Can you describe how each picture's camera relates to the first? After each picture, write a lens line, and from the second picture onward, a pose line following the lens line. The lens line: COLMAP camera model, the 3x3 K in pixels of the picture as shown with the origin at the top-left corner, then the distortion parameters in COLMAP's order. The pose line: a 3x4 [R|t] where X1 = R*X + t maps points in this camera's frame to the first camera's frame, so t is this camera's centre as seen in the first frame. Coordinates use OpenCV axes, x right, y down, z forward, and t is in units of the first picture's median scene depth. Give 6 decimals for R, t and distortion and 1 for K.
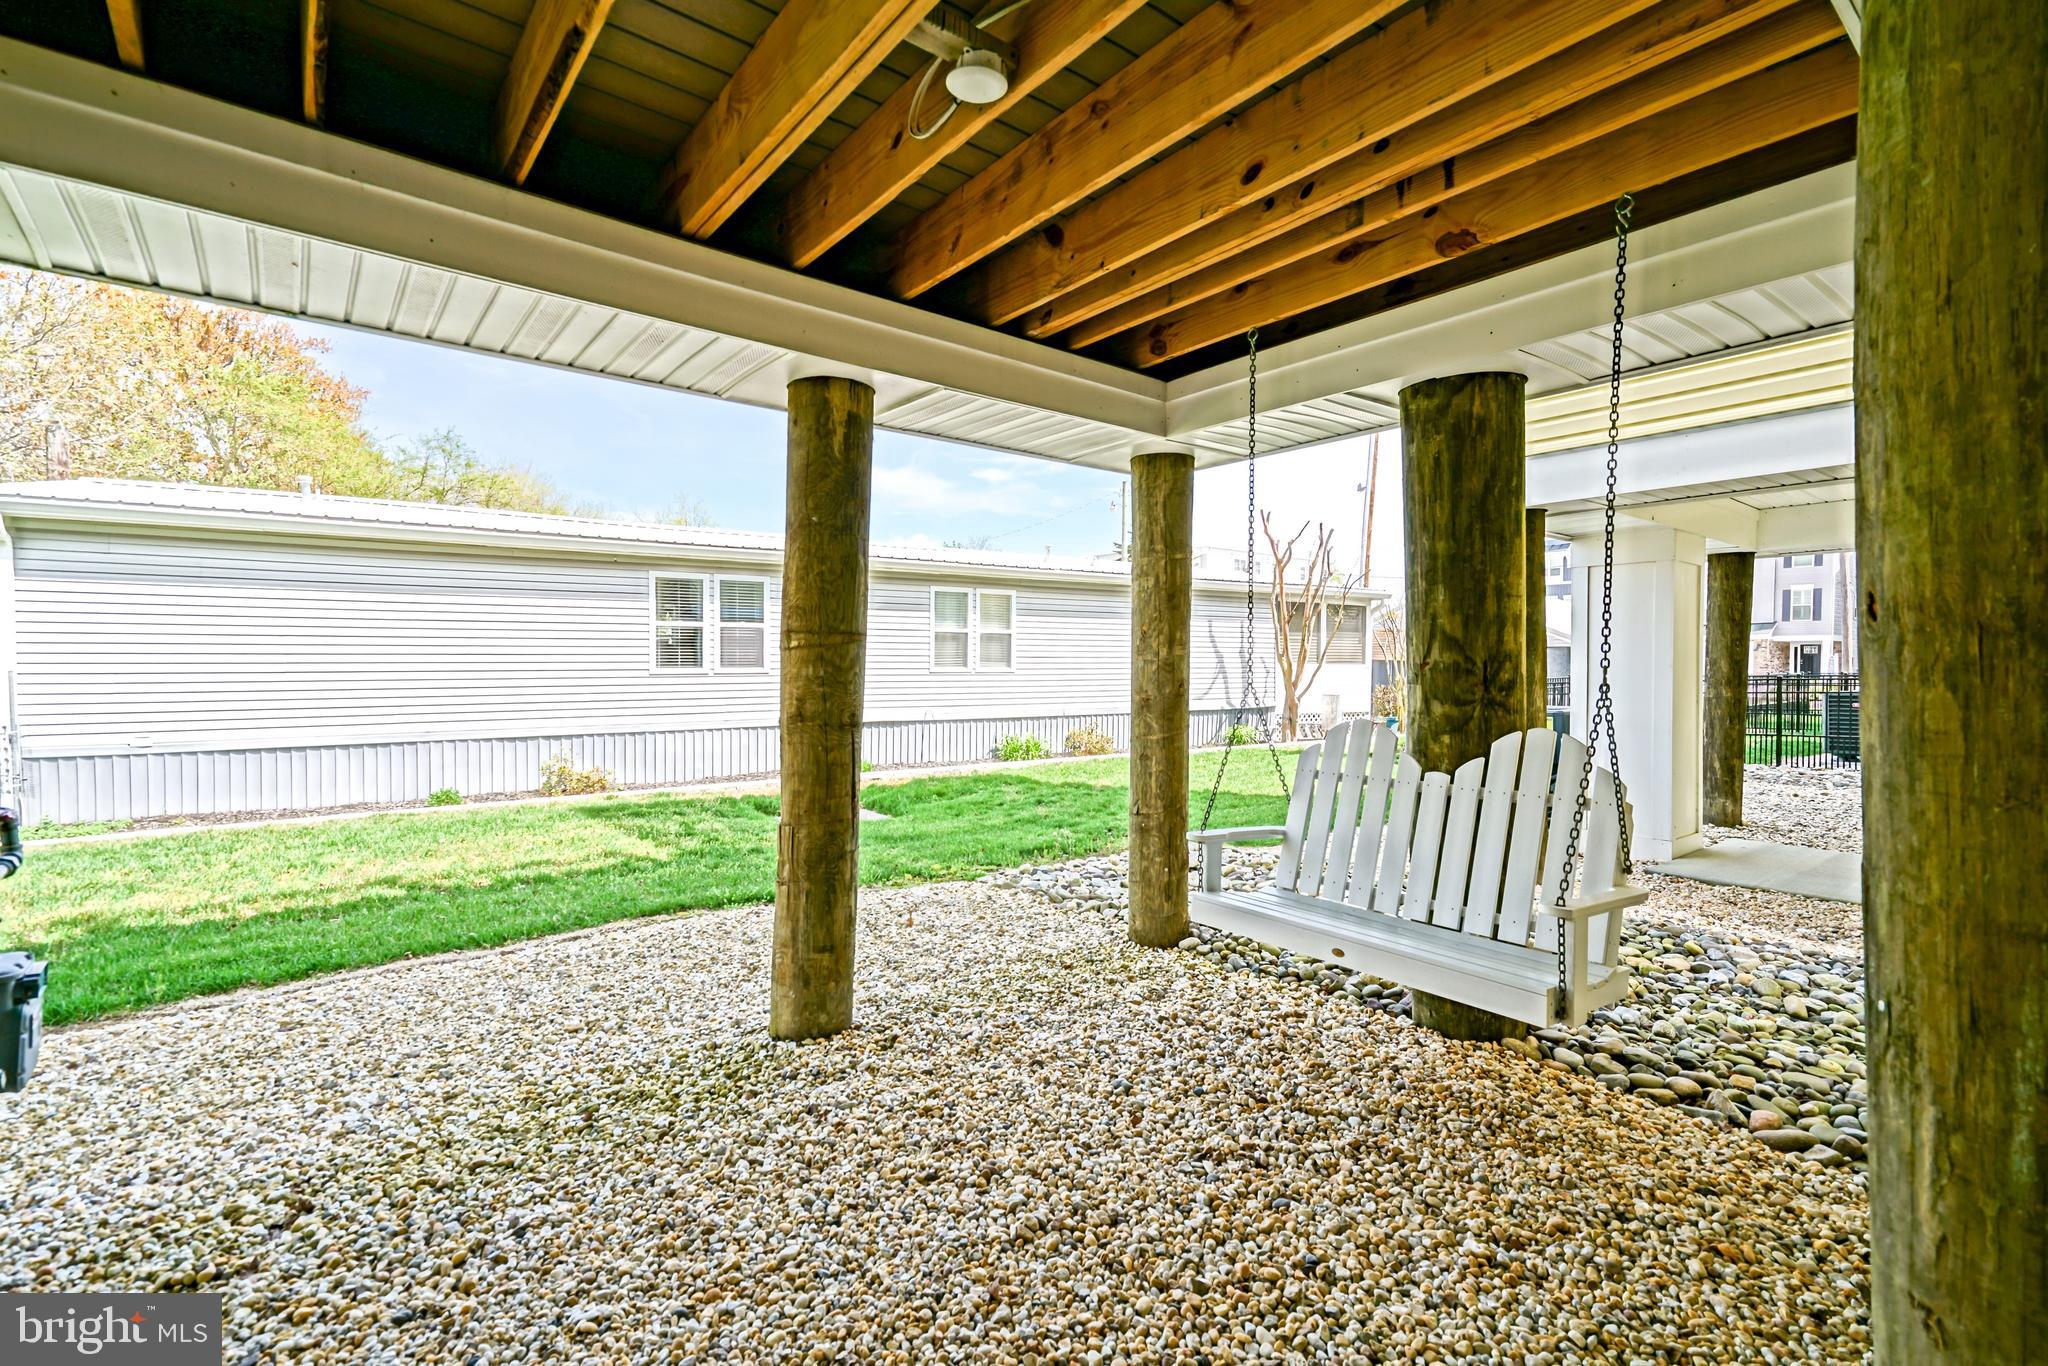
lens RADIAL K [[920.6, 0, 1026.7], [0, 920.6, 673.1], [0, 0, 1]] dist [0.025793, 0.000004]
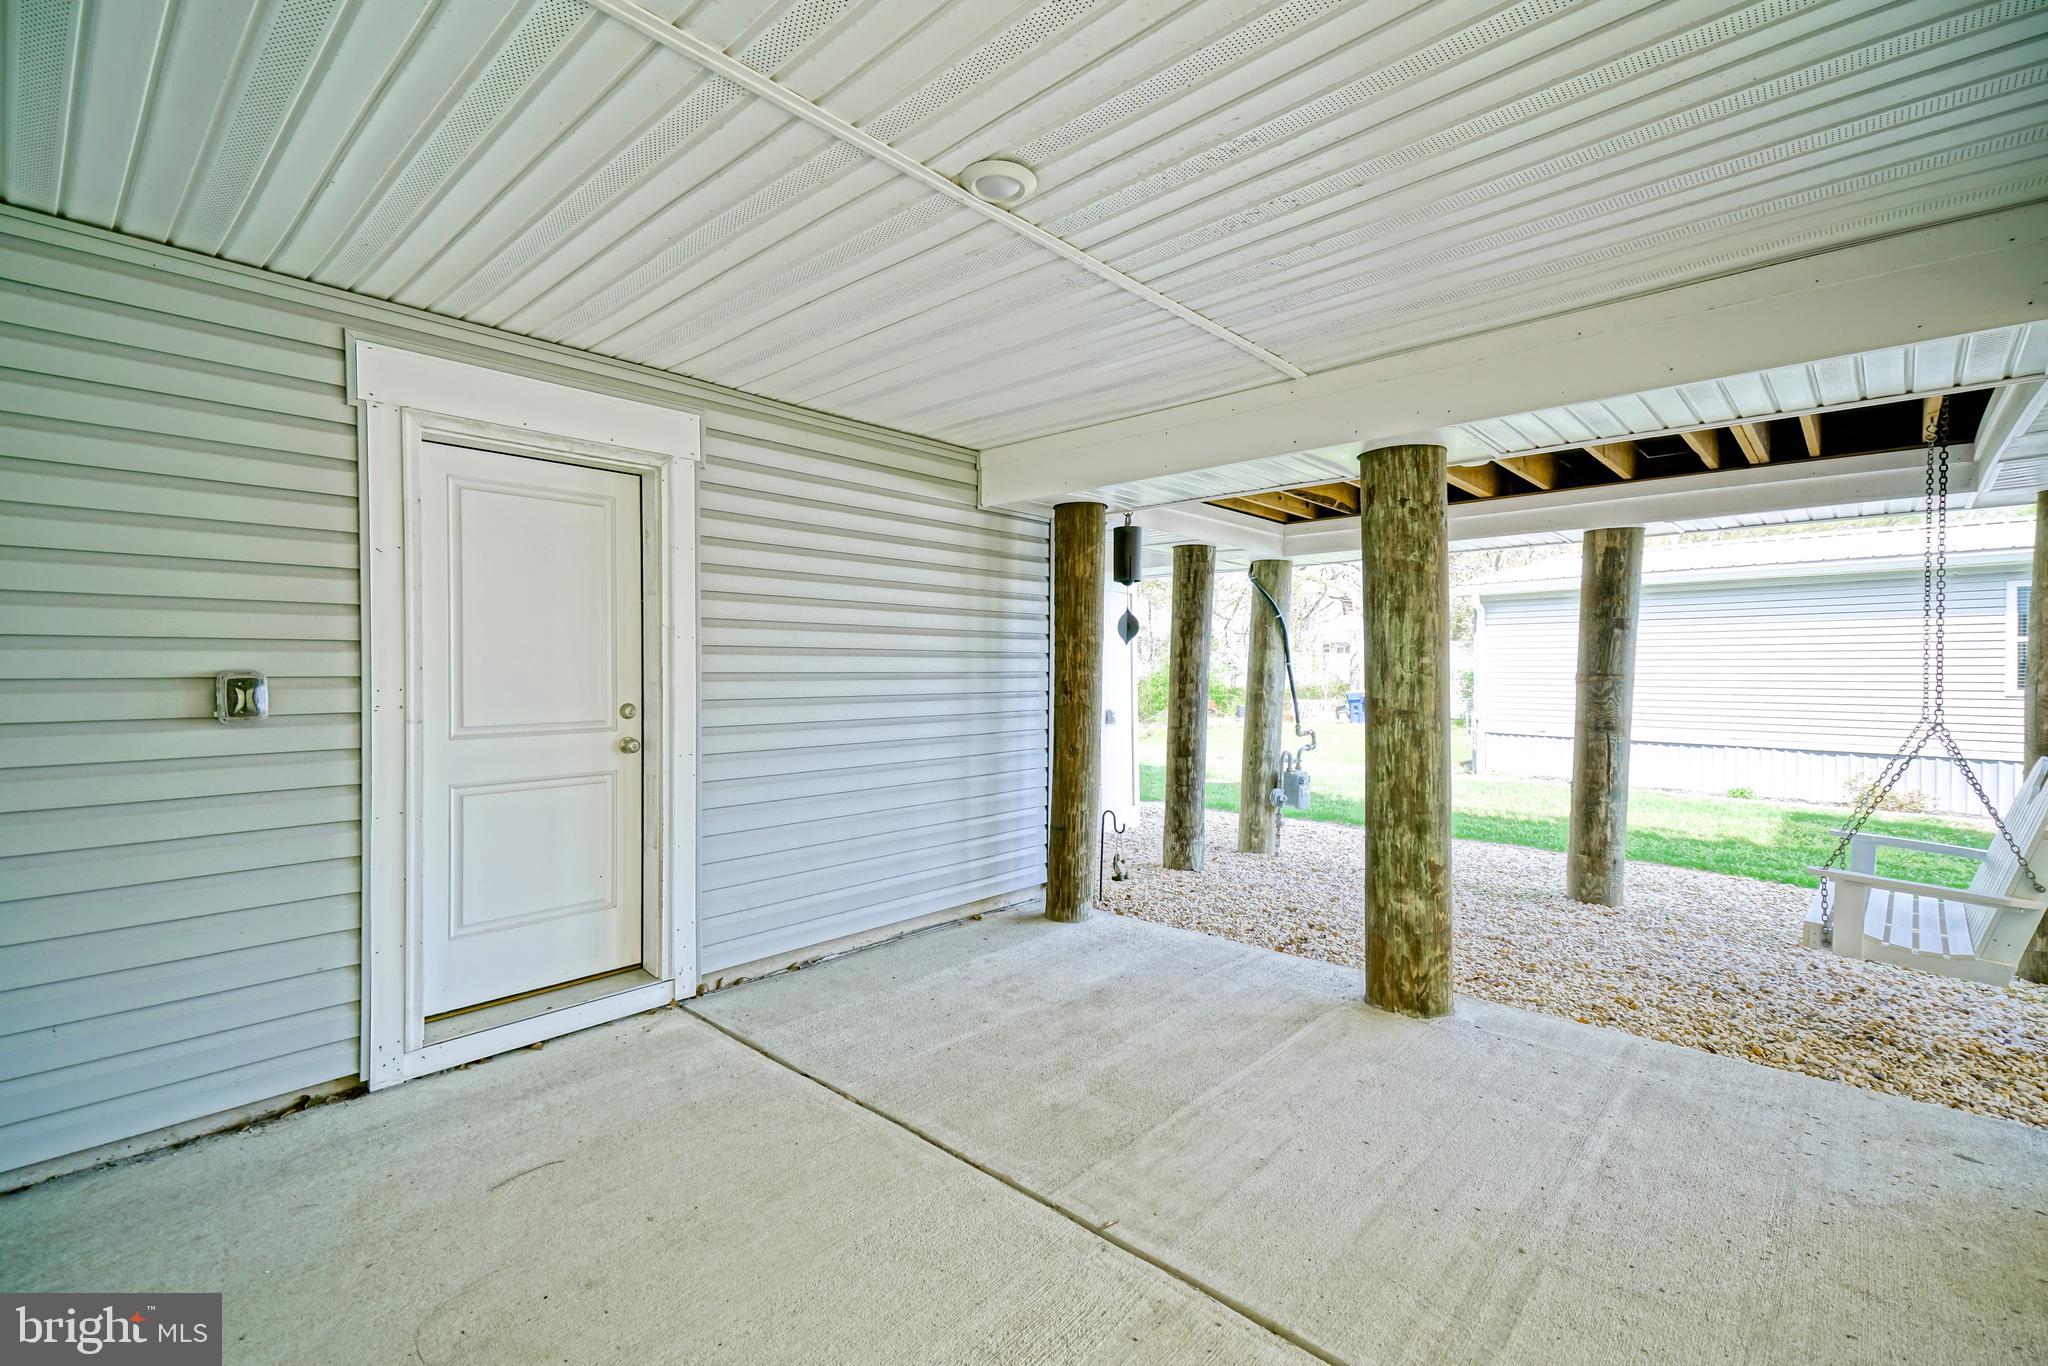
lens RADIAL K [[920.6, 0, 1026.7], [0, 920.6, 673.1], [0, 0, 1]] dist [0.025793, 0.000004]
pose [[0.158357, 0.004693, -0.987371, 0.590692], [-0.016241, 0.999866, 0.002147, -0.014174], [0.987248, 0.015696, 0.158412, -0.154940]]
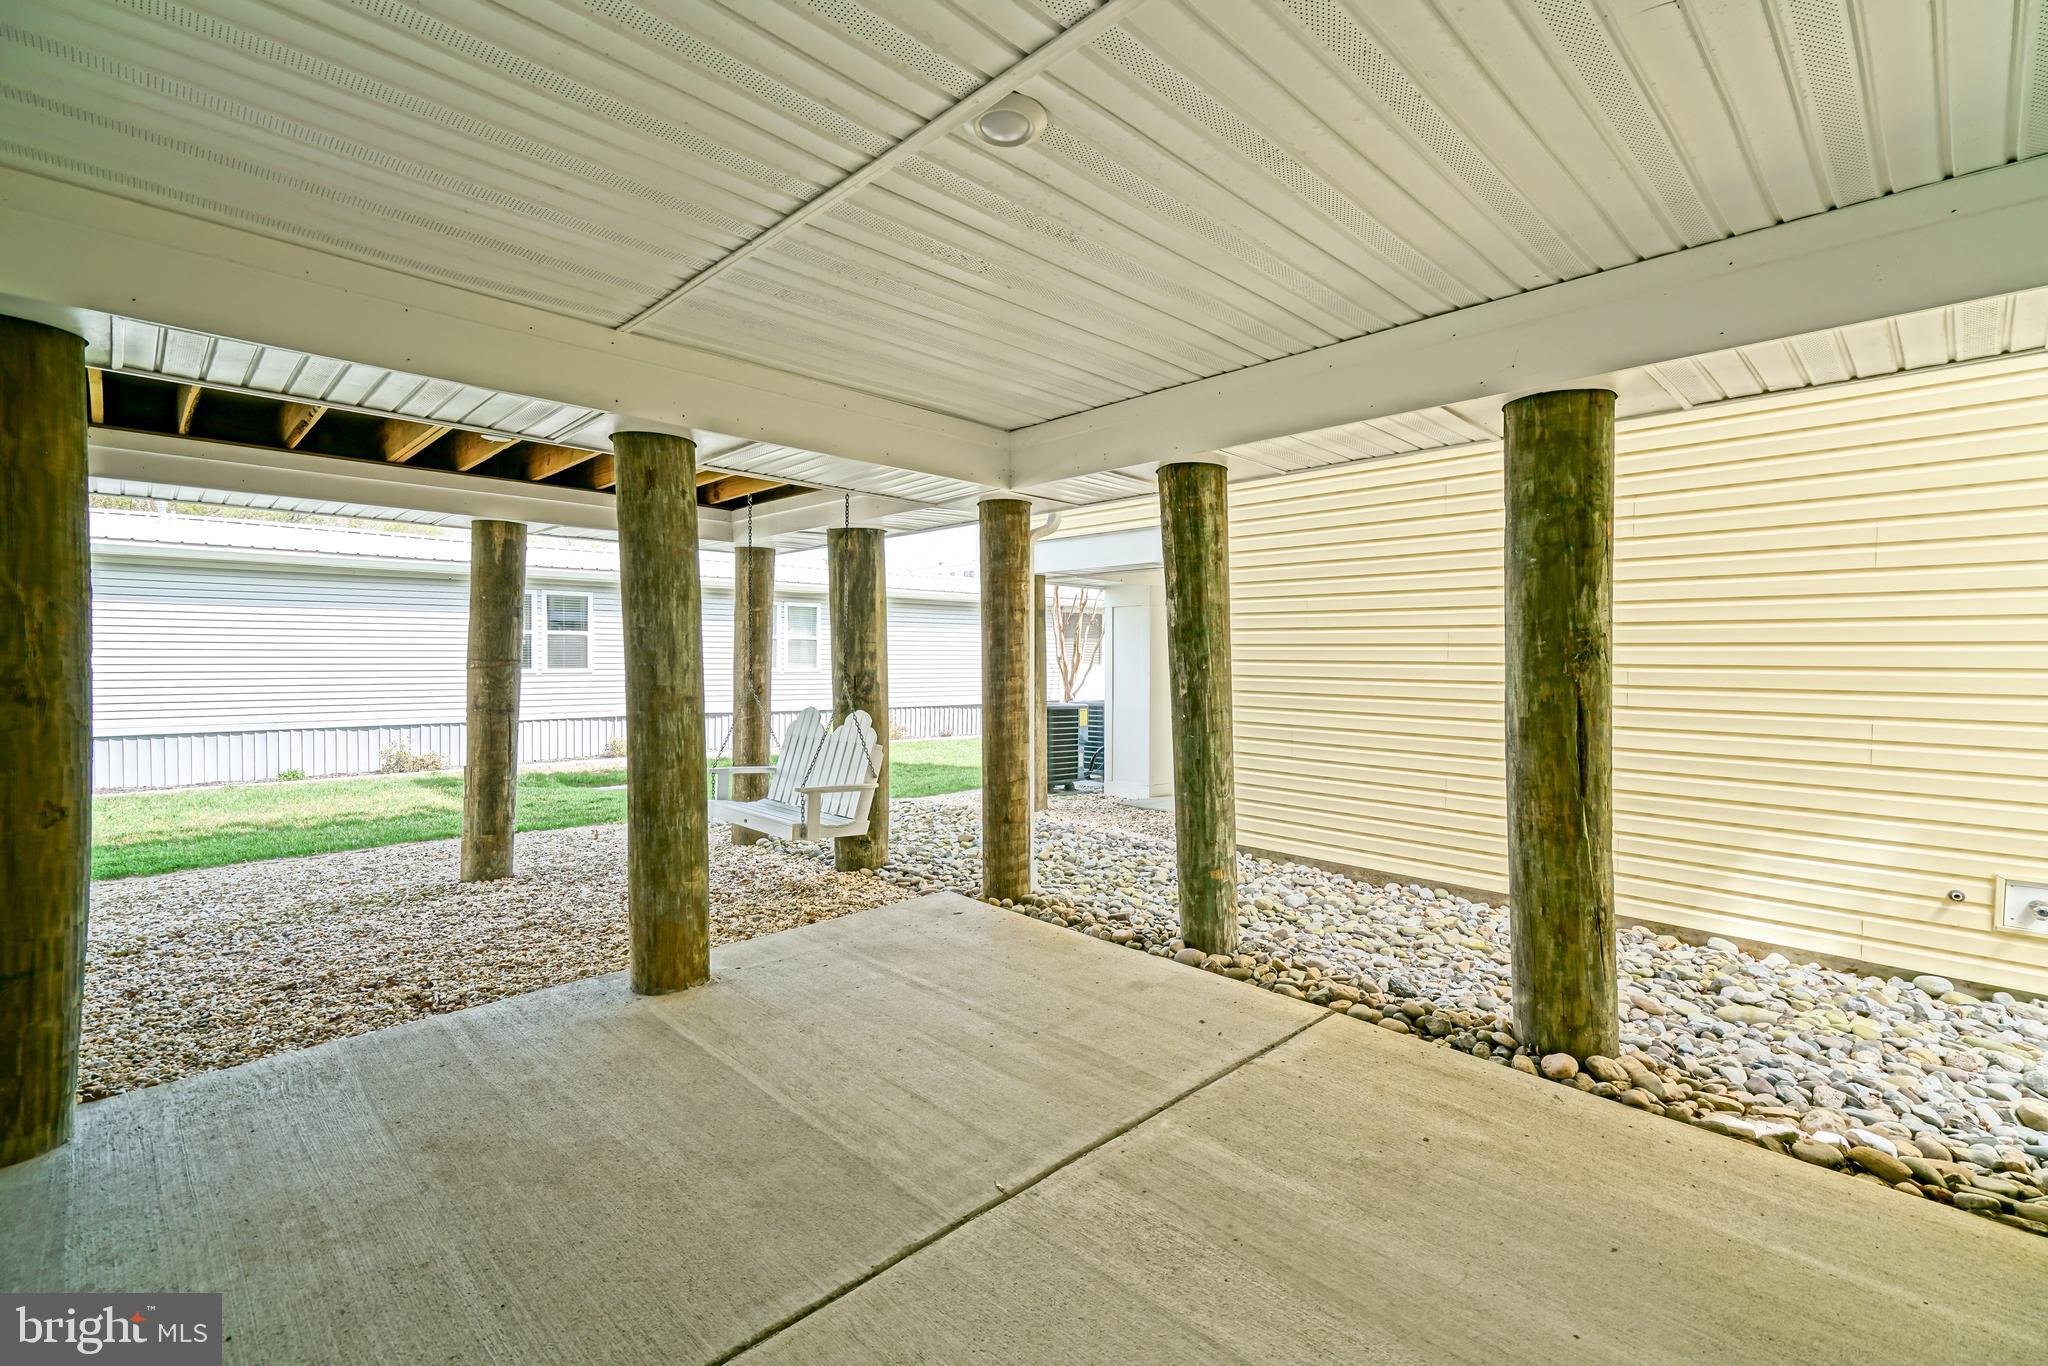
lens RADIAL K [[884.3, 0, 1014.3], [0, 884.3, 677.7], [0, 0, 1]] dist [0.040463, -0.000028]
pose [[0.995259, 0.000774, 0.097260, 0.277143], [-0.001763, 0.999948, 0.010076, -0.012200], [-0.097248, -0.010200, 0.995208, -0.378215]]
